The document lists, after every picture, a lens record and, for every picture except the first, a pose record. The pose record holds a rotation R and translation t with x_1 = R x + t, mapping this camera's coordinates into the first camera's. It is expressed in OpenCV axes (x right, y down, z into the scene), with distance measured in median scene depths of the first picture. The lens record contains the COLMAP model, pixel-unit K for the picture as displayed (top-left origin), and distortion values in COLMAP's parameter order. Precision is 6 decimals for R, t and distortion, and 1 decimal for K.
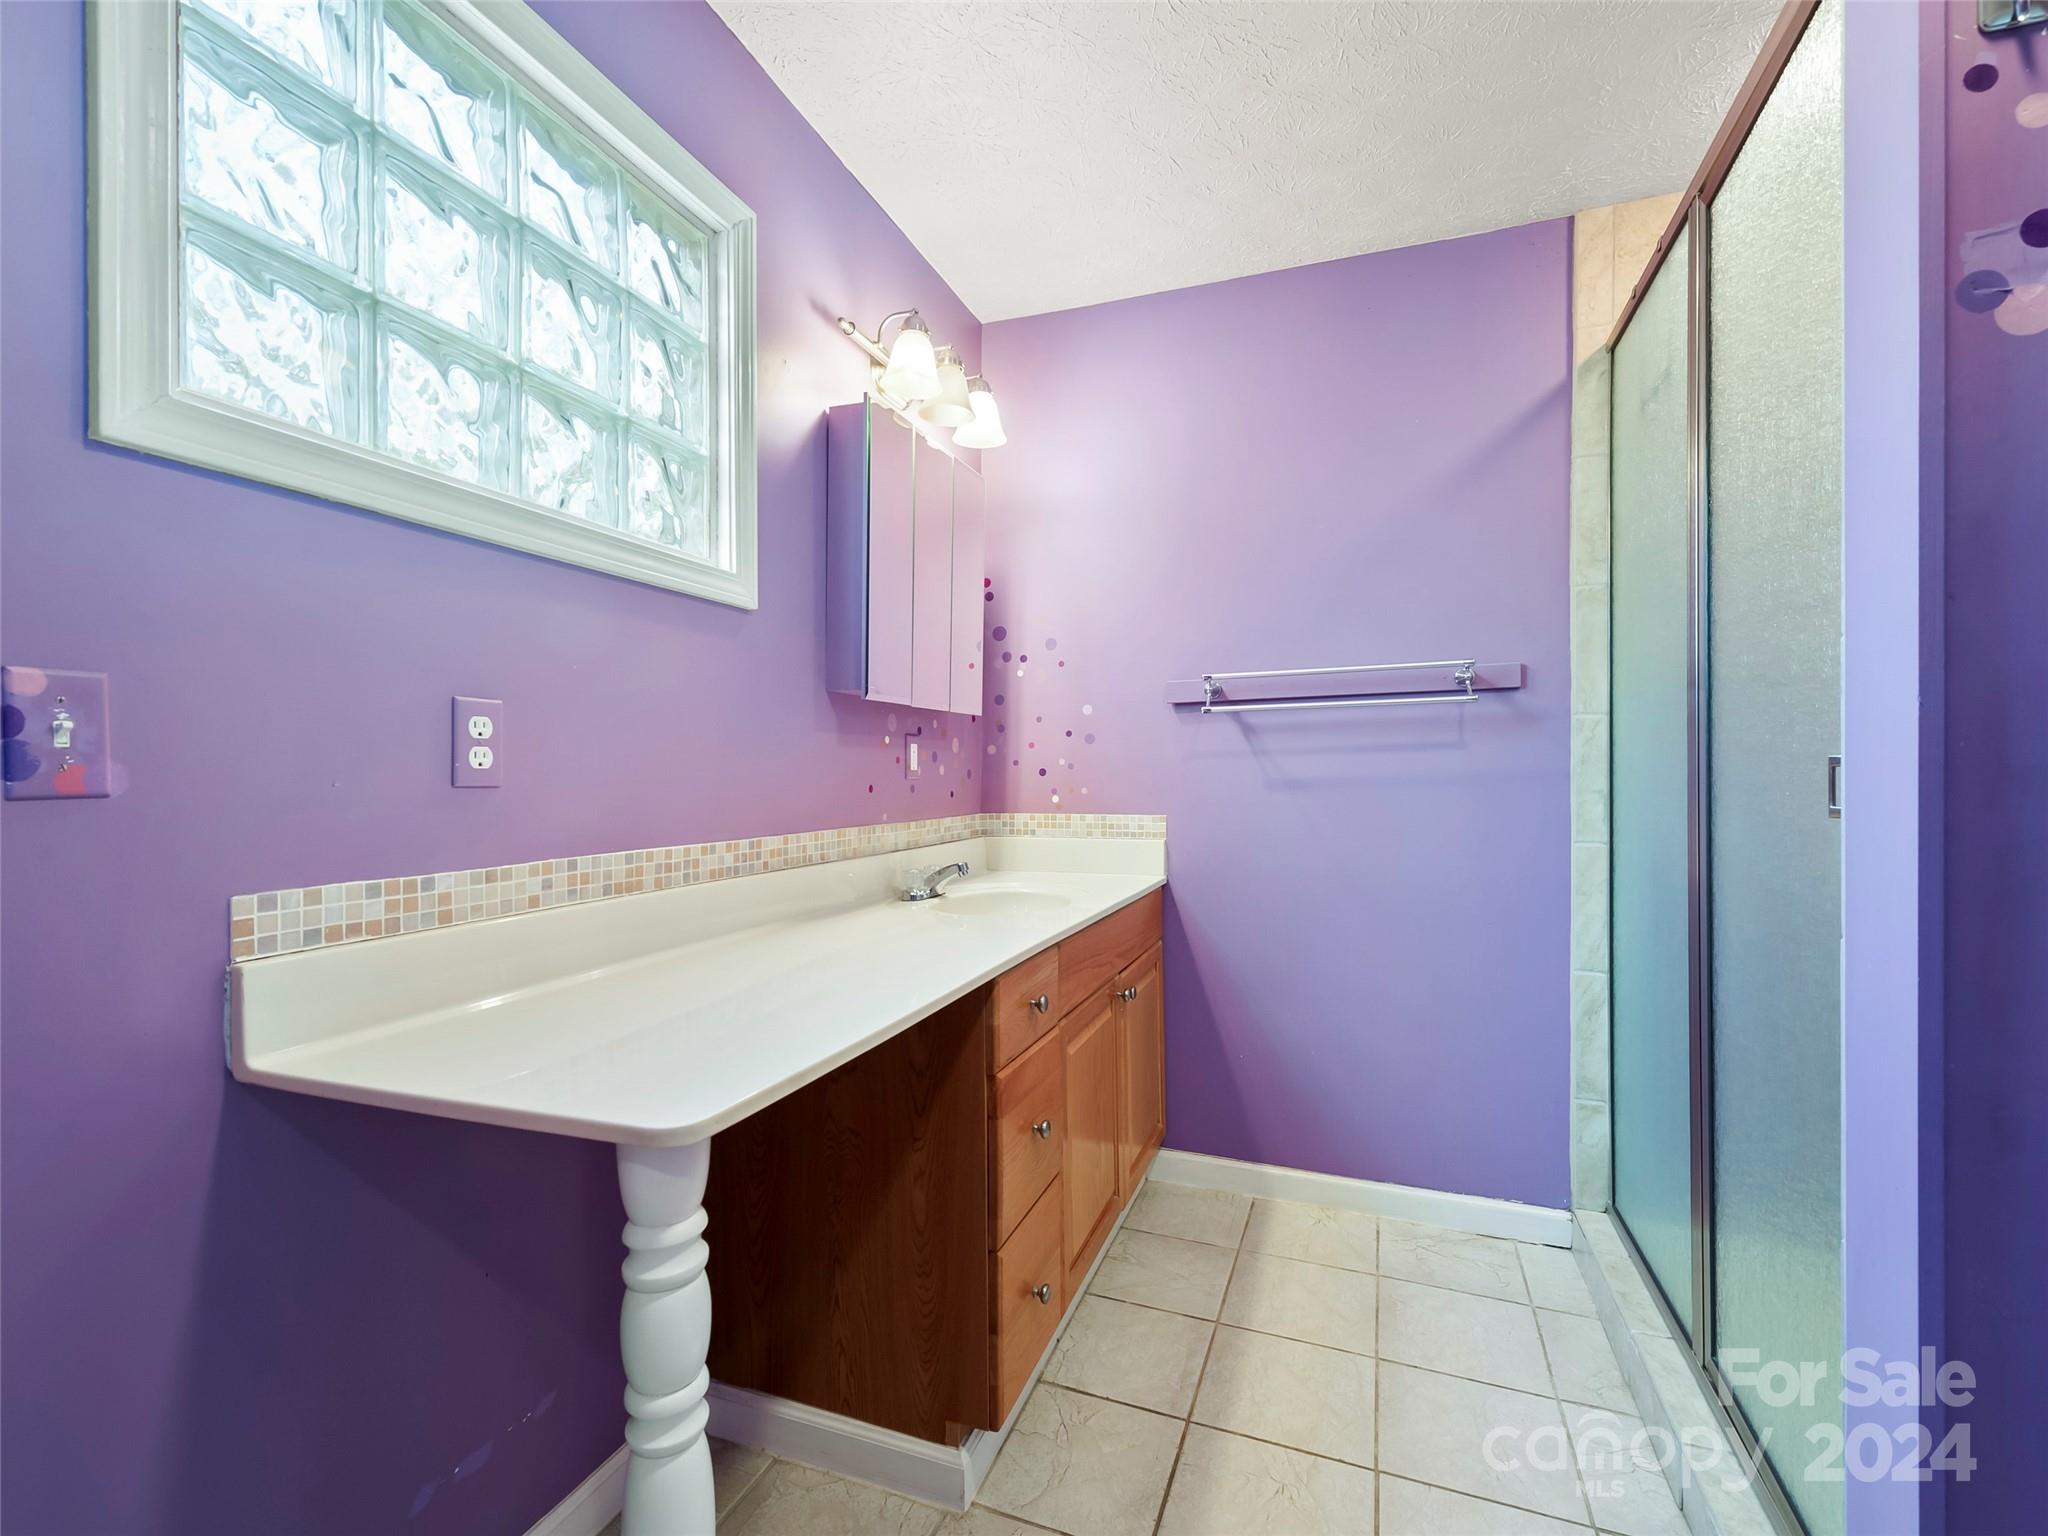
lens RADIAL K [[922.9, 0, 1026.2], [0, 922.9, 770.0], [0, 0, 1]] dist [0.011689, -0.004101]
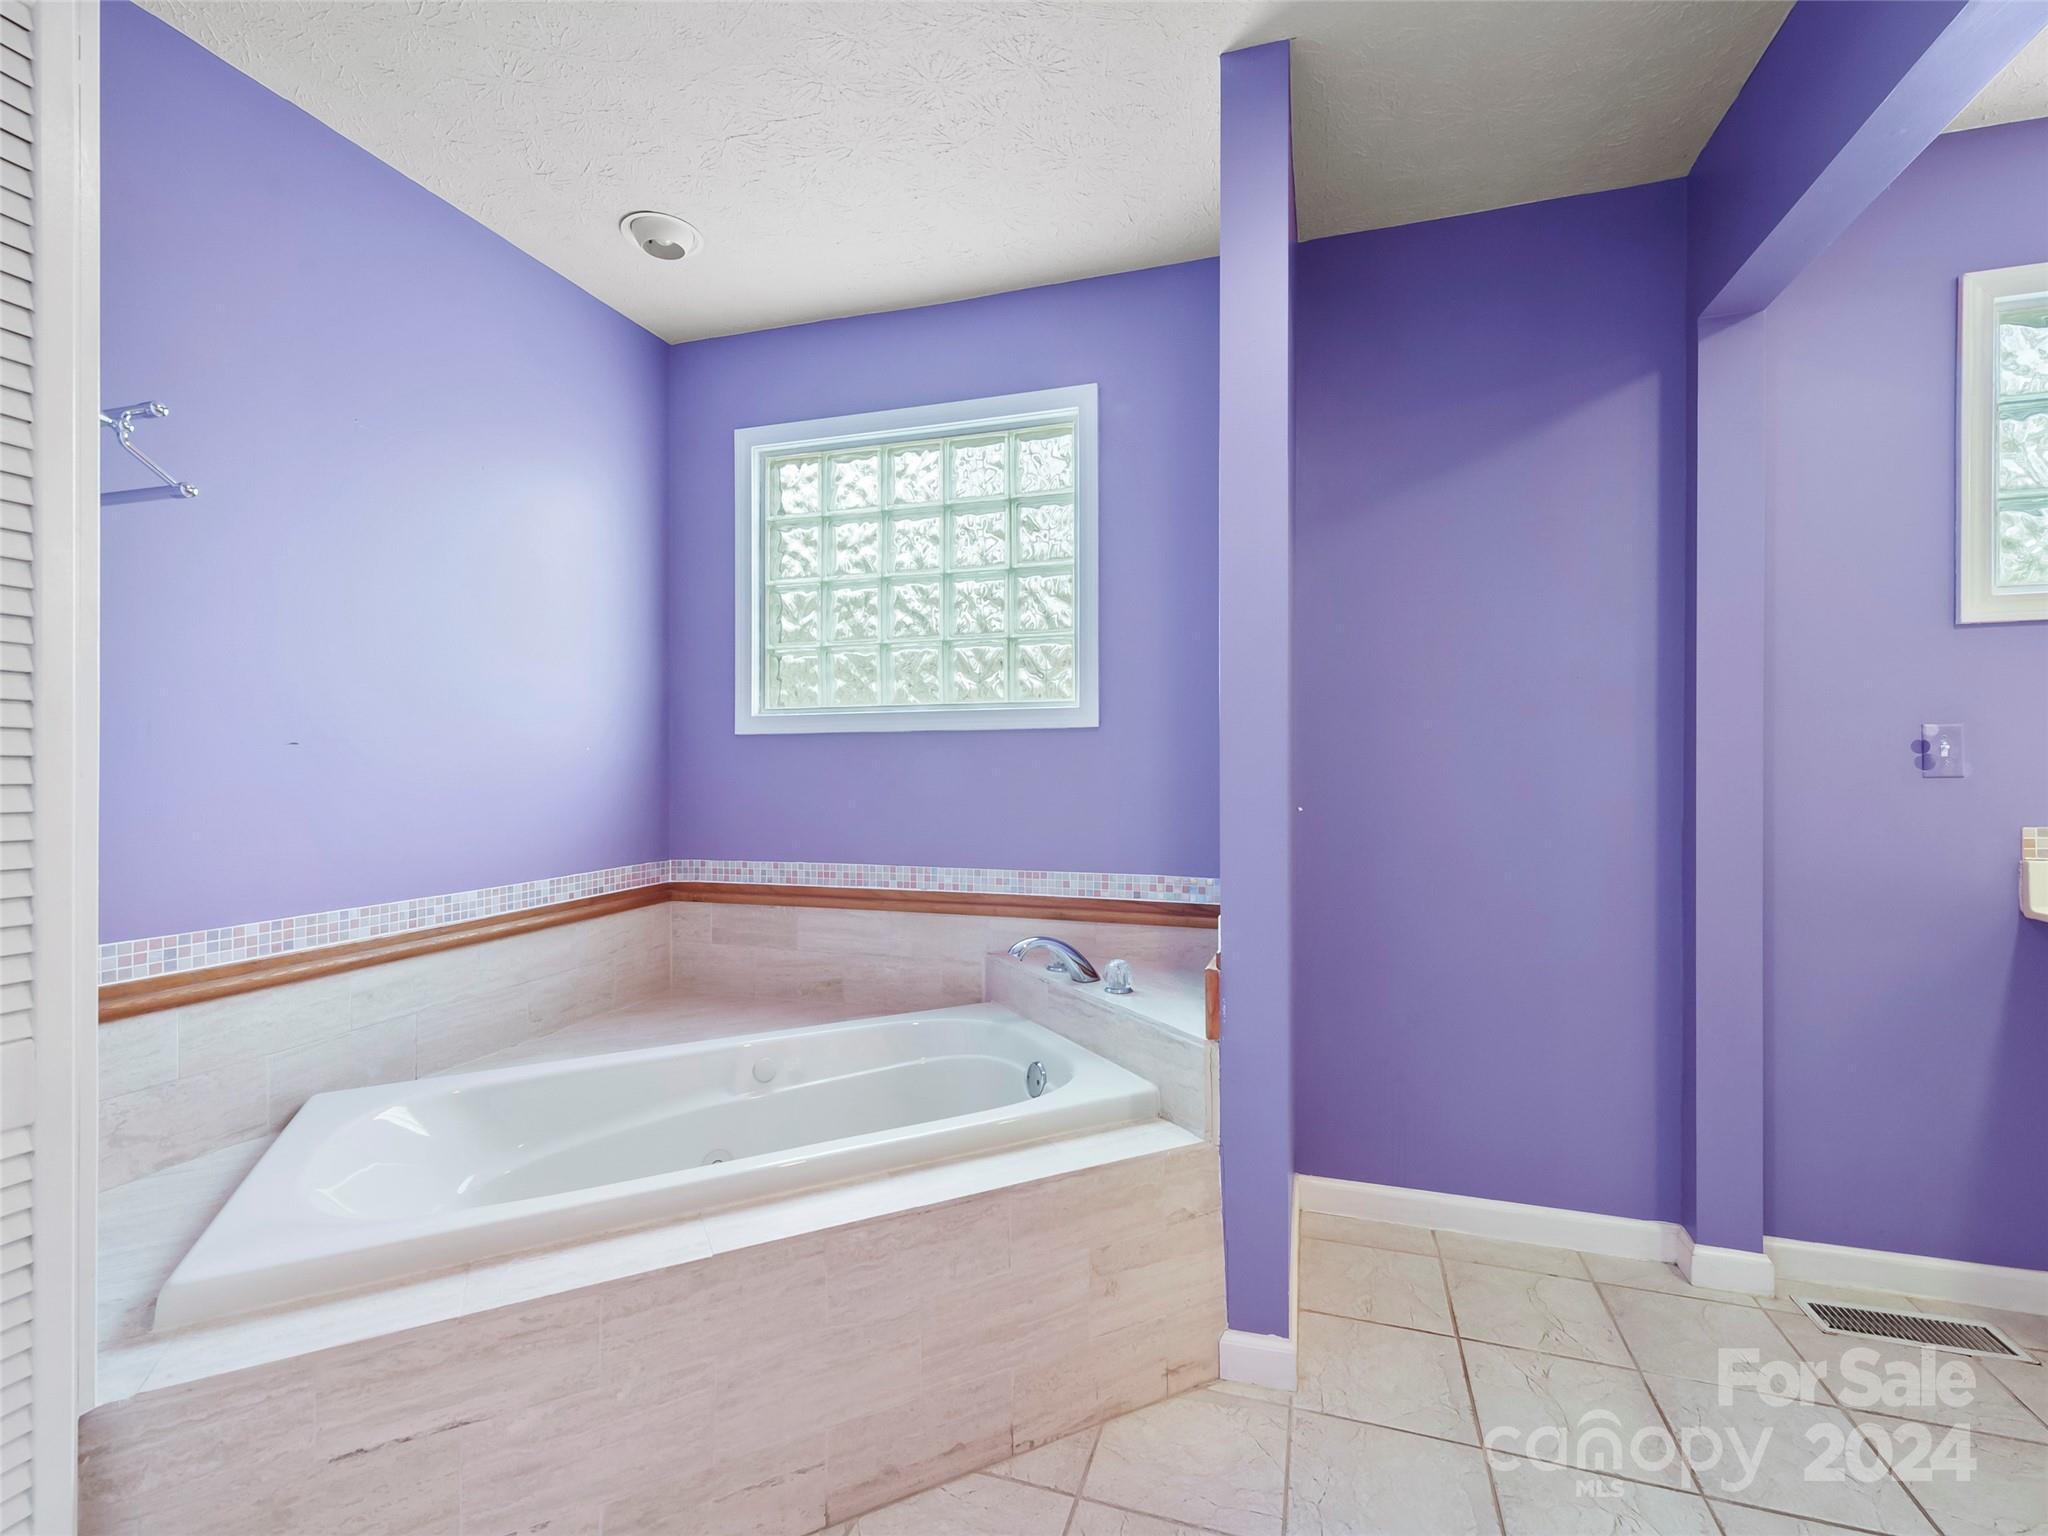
lens RADIAL K [[922.9, 0, 1024.6], [0, 922.9, 764.9], [0, 0, 1]] dist [0.011689, -0.004101]
pose [[0.035552, 0.002583, -0.999364, 1.135403], [-0.000289, 0.999997, 0.002575, -0.006557], [0.999368, 0.000198, 0.035553, -1.295073]]
